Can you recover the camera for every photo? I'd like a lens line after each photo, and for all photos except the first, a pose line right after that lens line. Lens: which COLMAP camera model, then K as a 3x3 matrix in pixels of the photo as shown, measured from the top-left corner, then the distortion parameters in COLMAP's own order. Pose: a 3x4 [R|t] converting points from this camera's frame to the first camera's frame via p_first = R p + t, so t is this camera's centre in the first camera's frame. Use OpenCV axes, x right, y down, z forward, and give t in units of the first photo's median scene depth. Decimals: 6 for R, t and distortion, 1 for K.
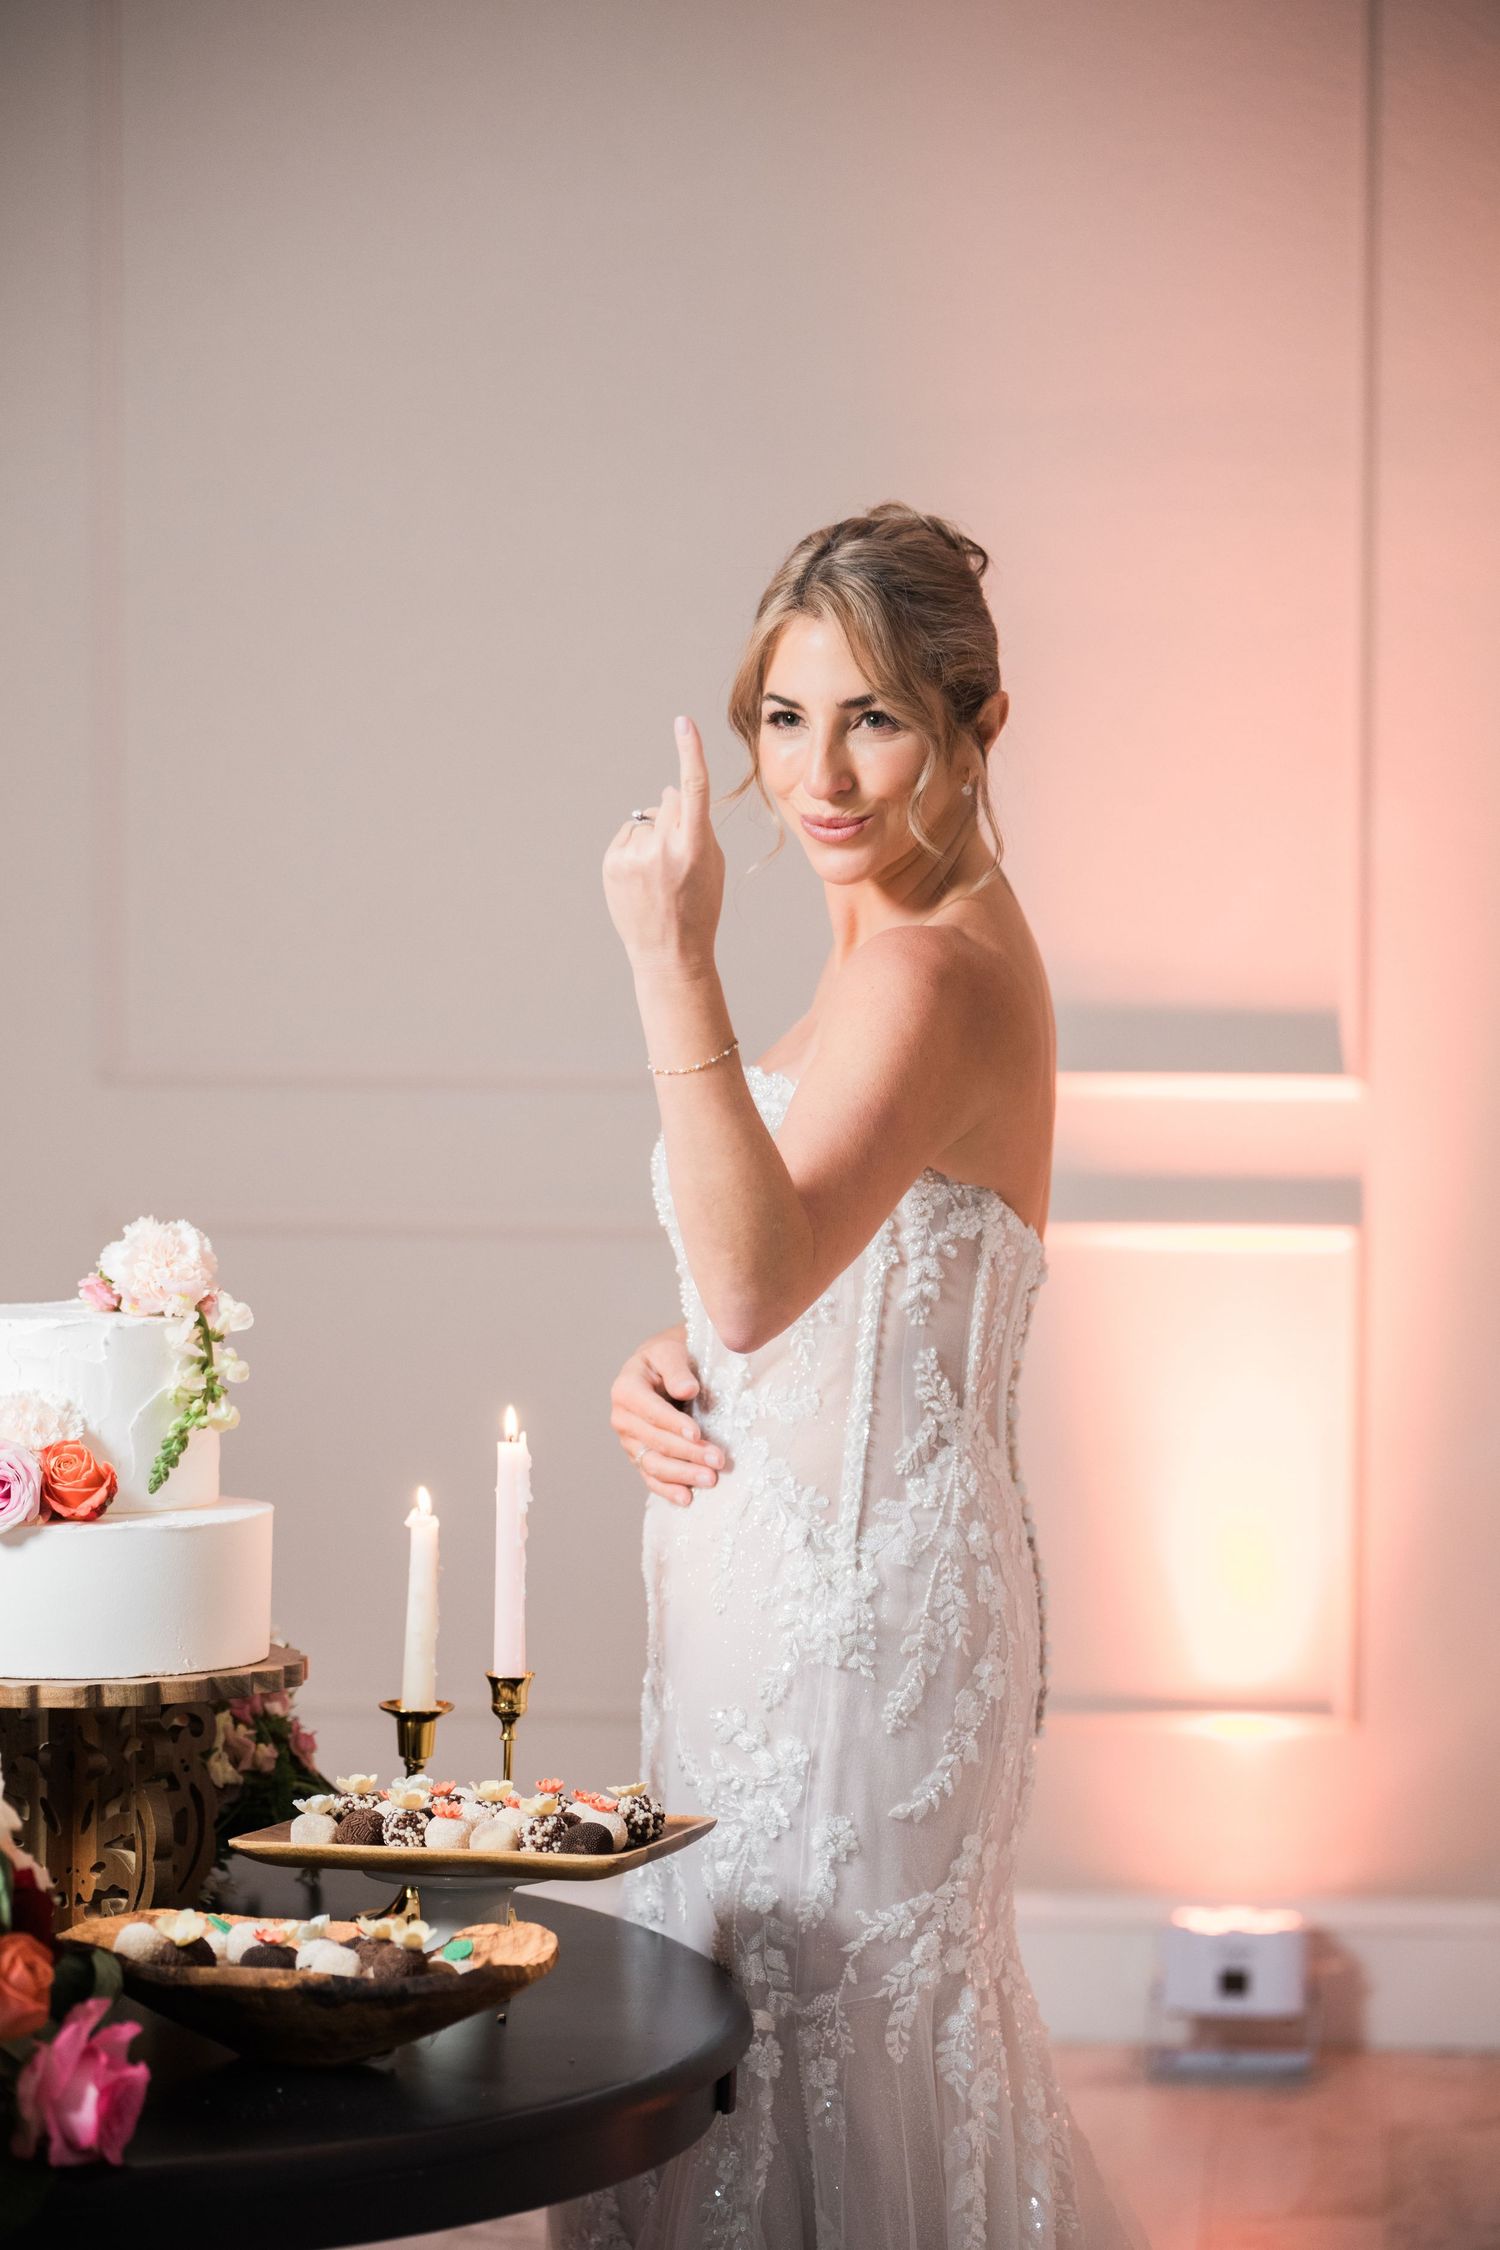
lens RADIAL K [[5836.1, 0, 750.0], [0, 5836.1, 1125.0], [0, 0, 1]] dist [-0.056663, 0.548072]
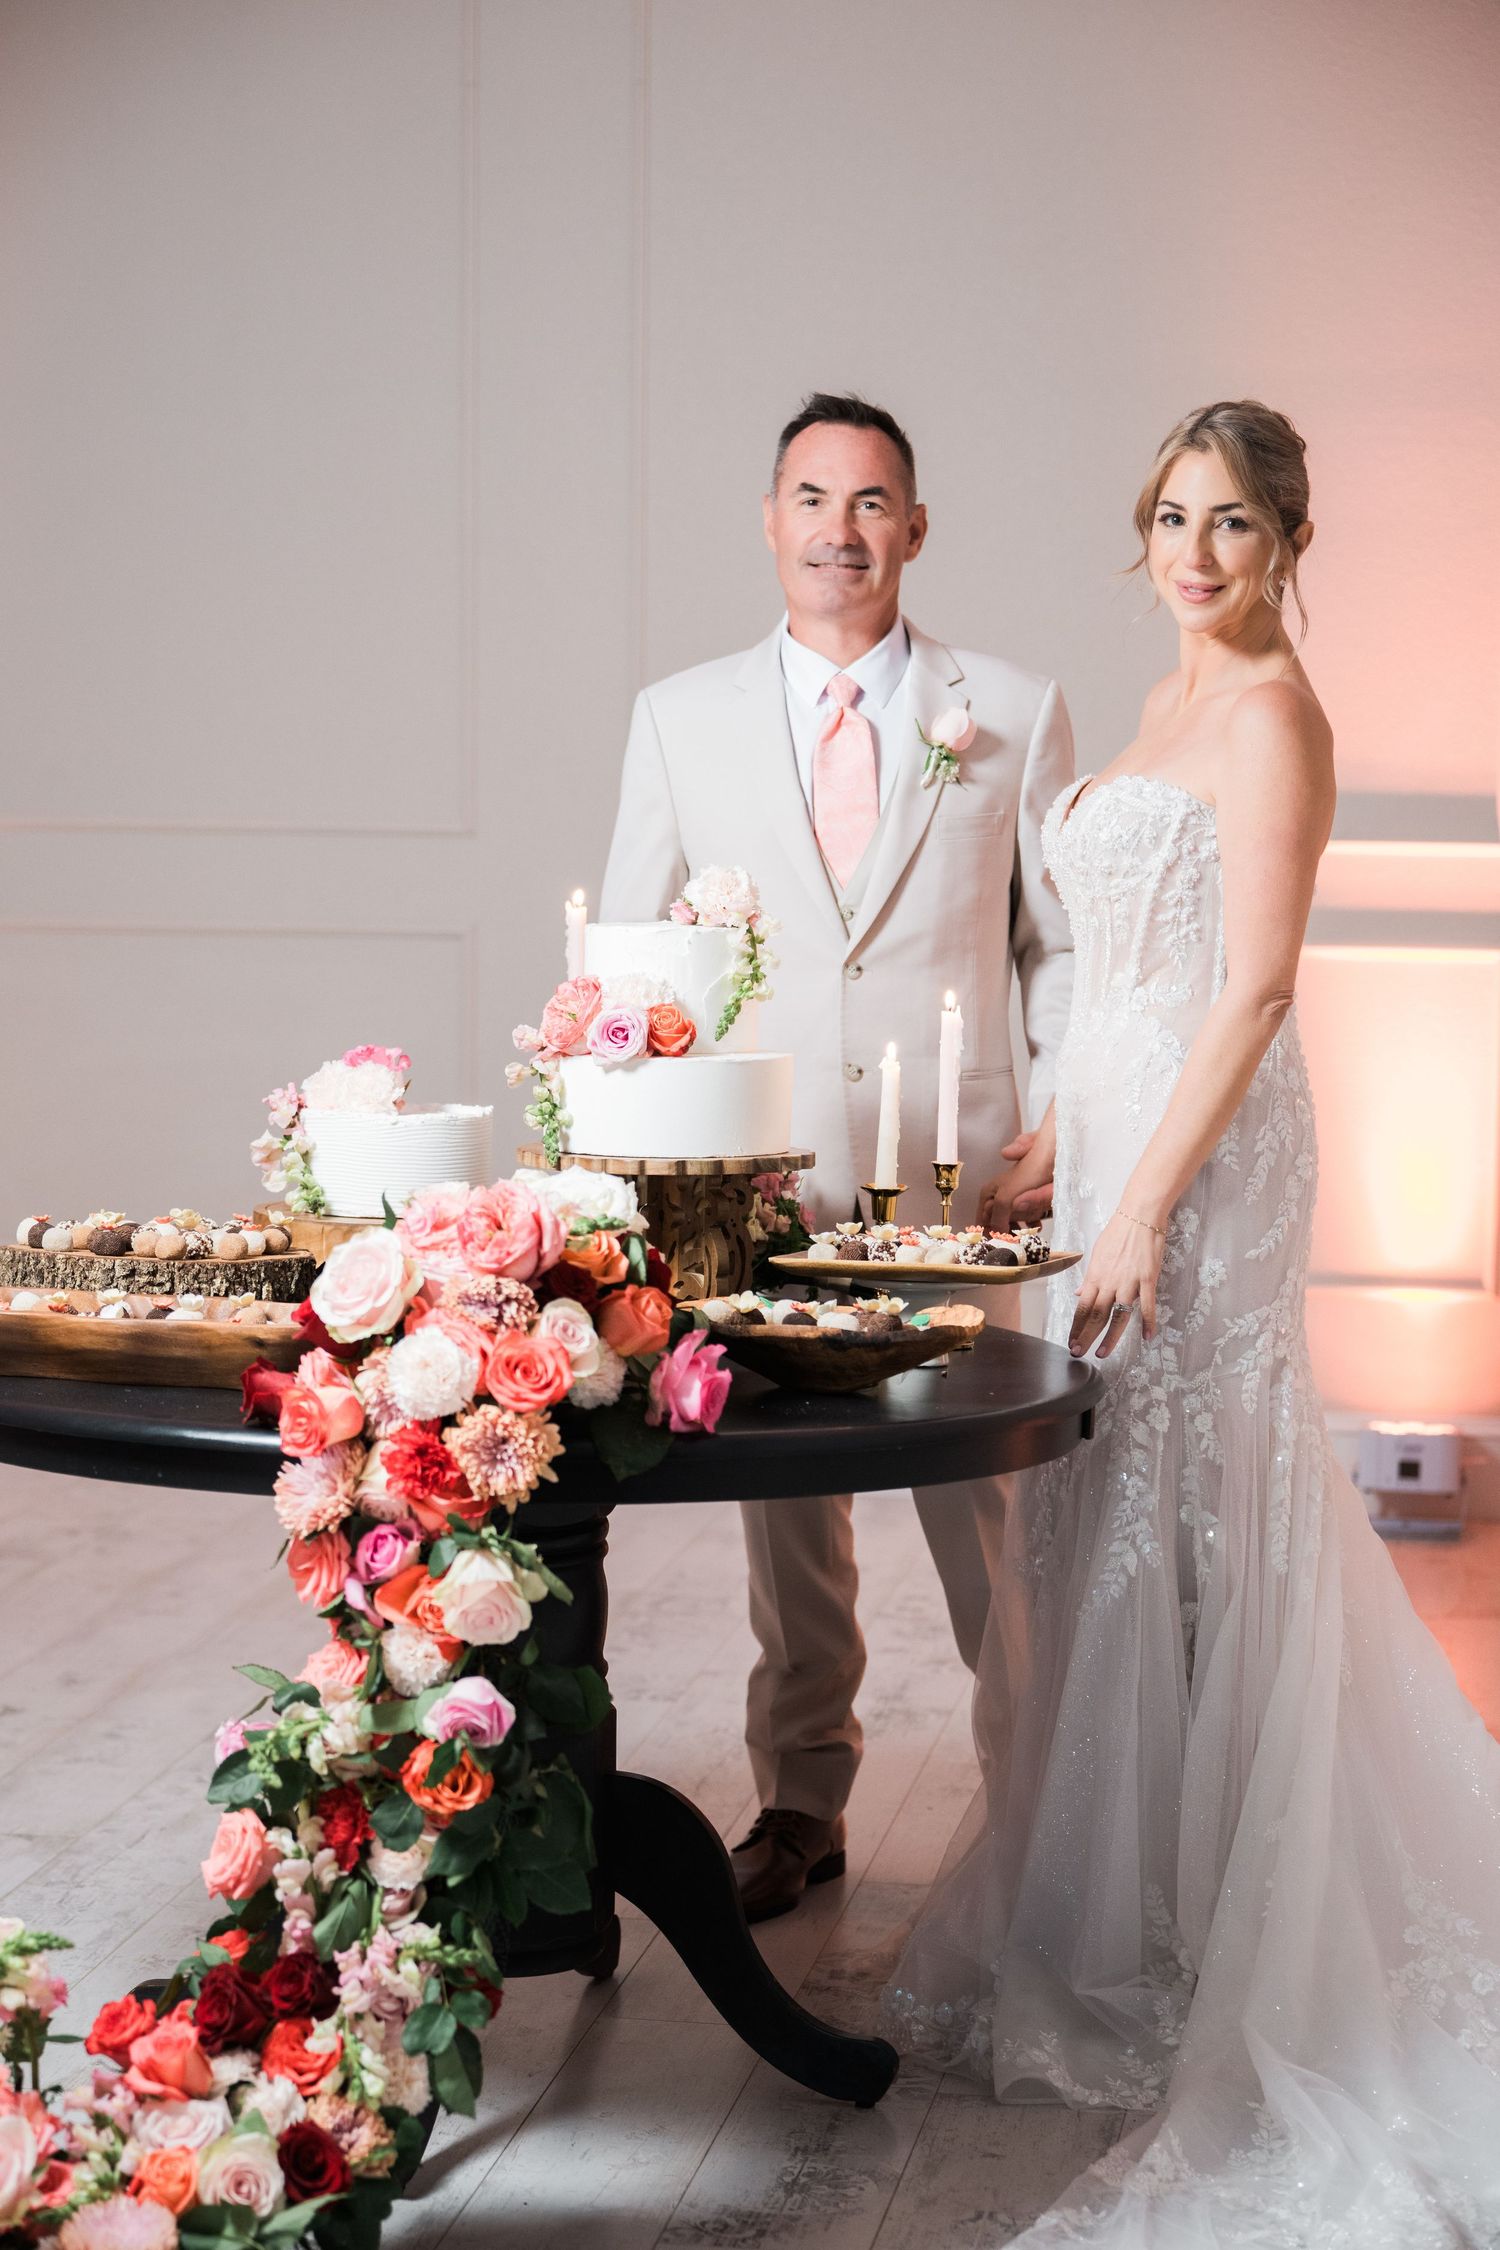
lens RADIAL K [[4309.2, 0, 750.0], [0, 4309.2, 1125.0], [0, 0, 1]] dist [0.094036, -0.293866]
pose [[0.997672, 0.013055, -0.066930, -0.017463], [-0.010436, 0.999172, 0.039335, 0.040746], [0.067388, -0.038545, 0.996982, -0.137386]]
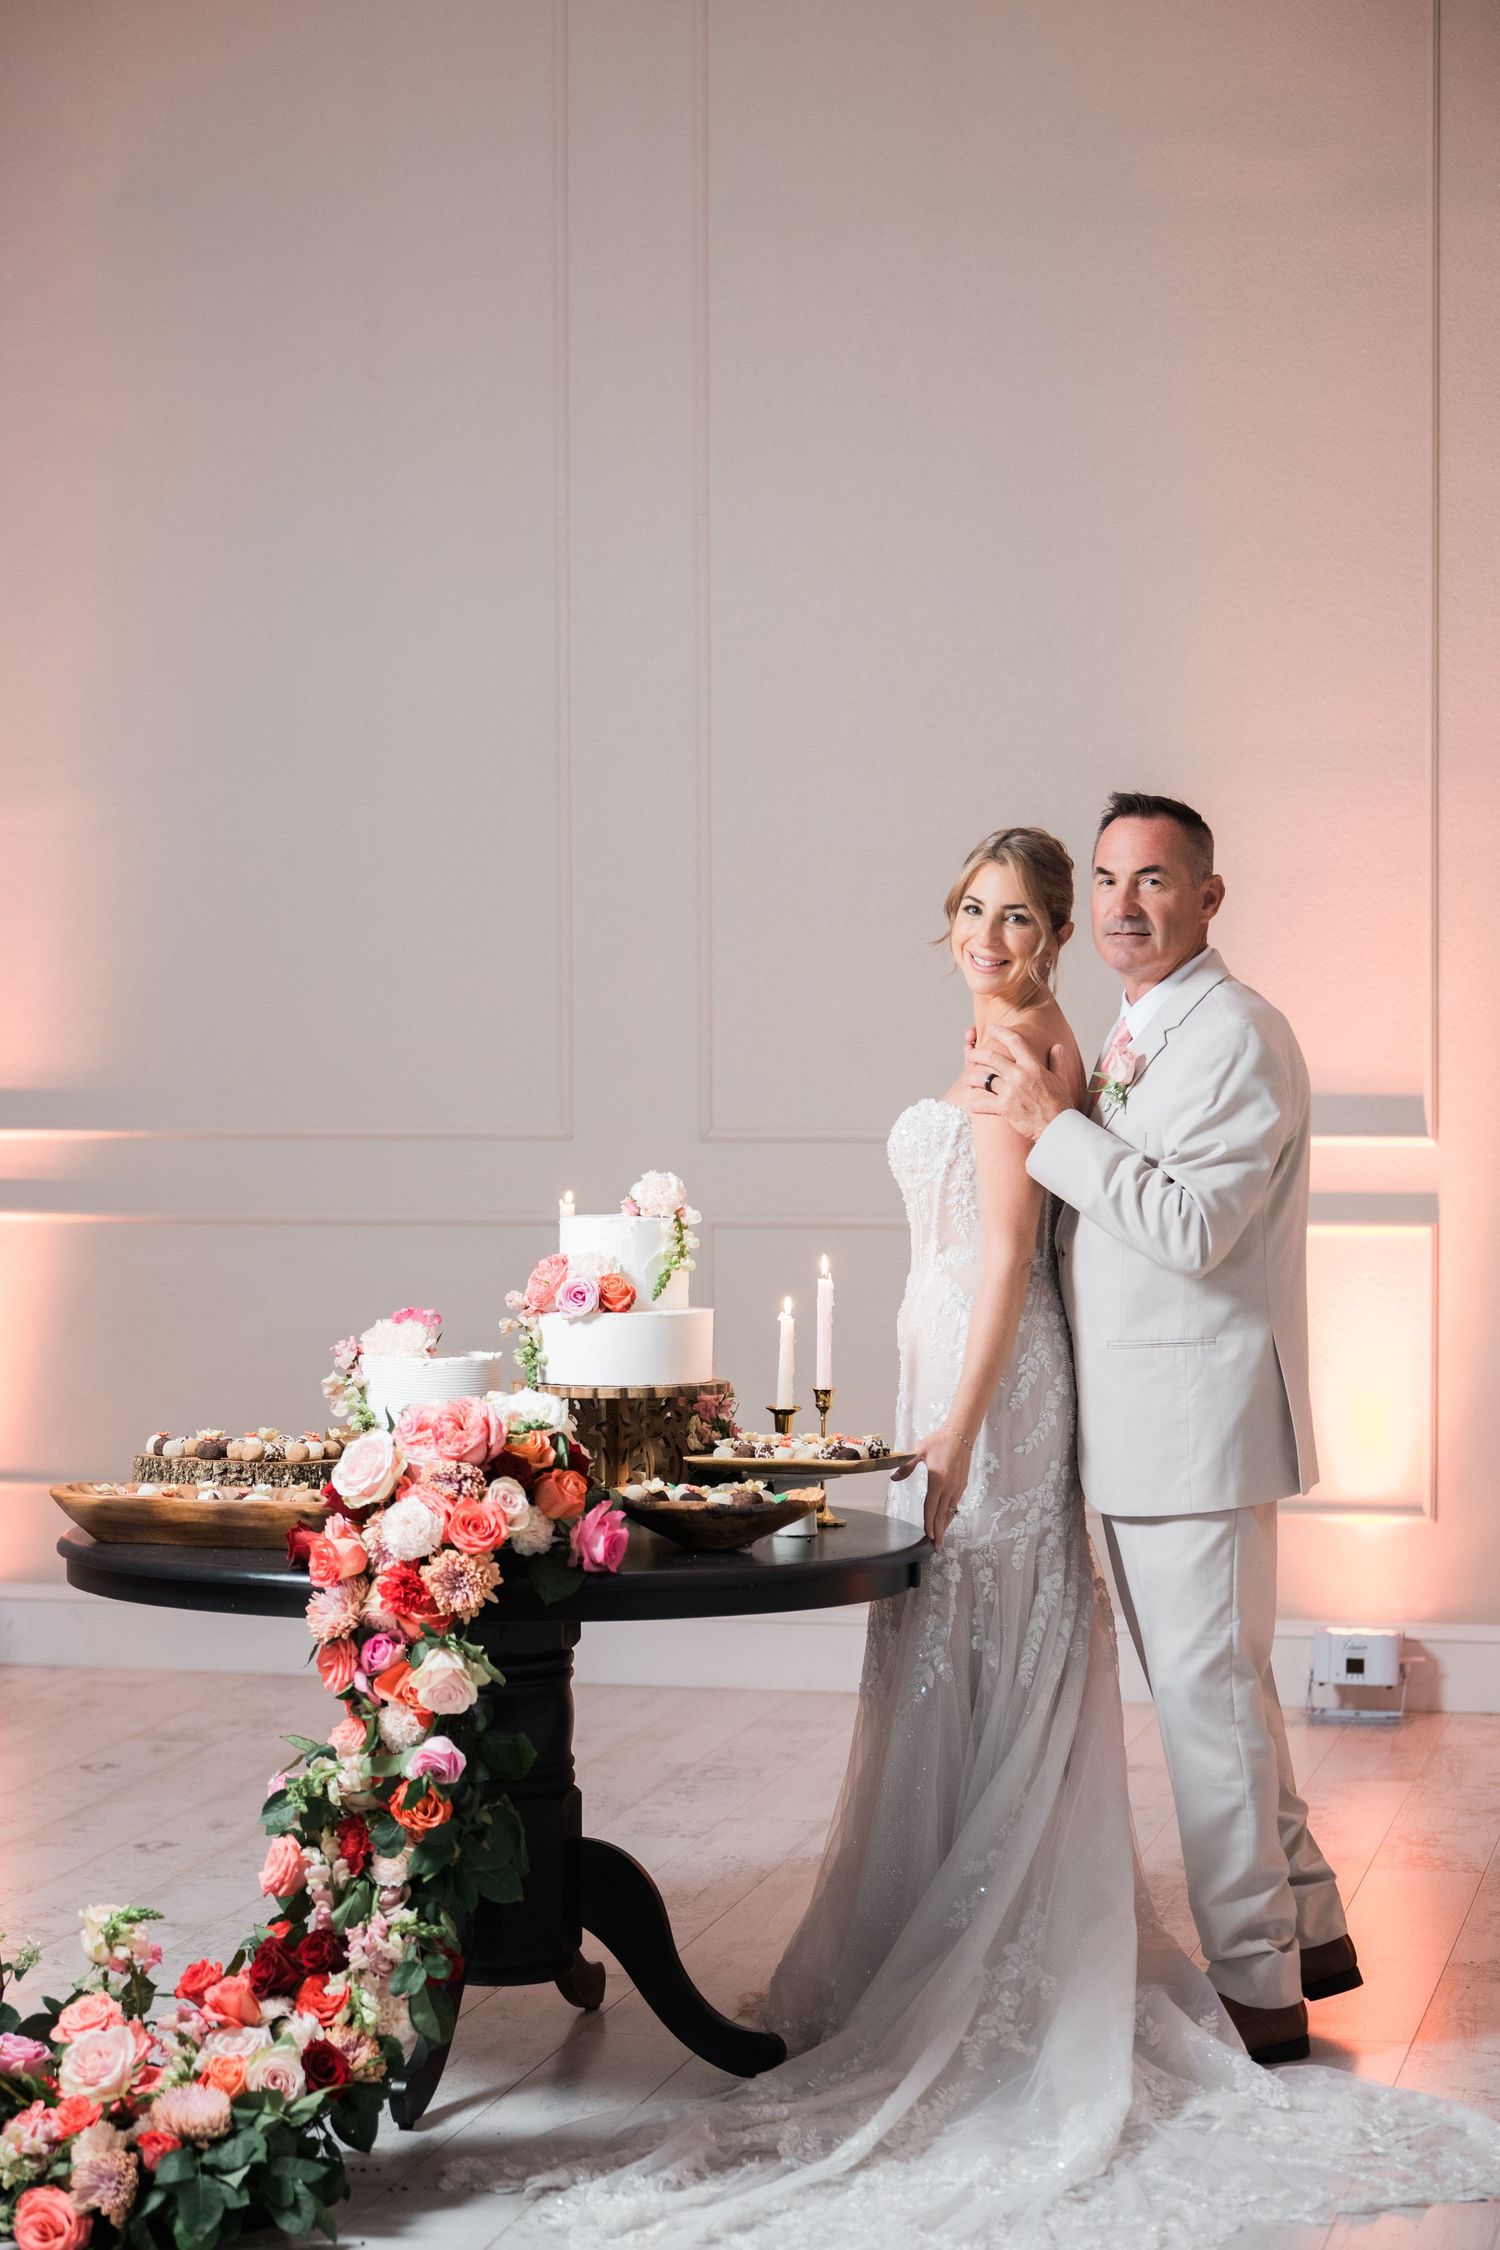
lens RADIAL K [[4425.8, 0, 750.0], [0, 4425.8, 1125.0], [0, 0, 1]] dist [0.048969, 0.286984]
pose [[0.992000, -0.004042, -0.126170, 0.135164], [0.000888, 0.999686, -0.025050, 0.040090], [0.126231, 0.024738, 0.991692, -0.588614]]
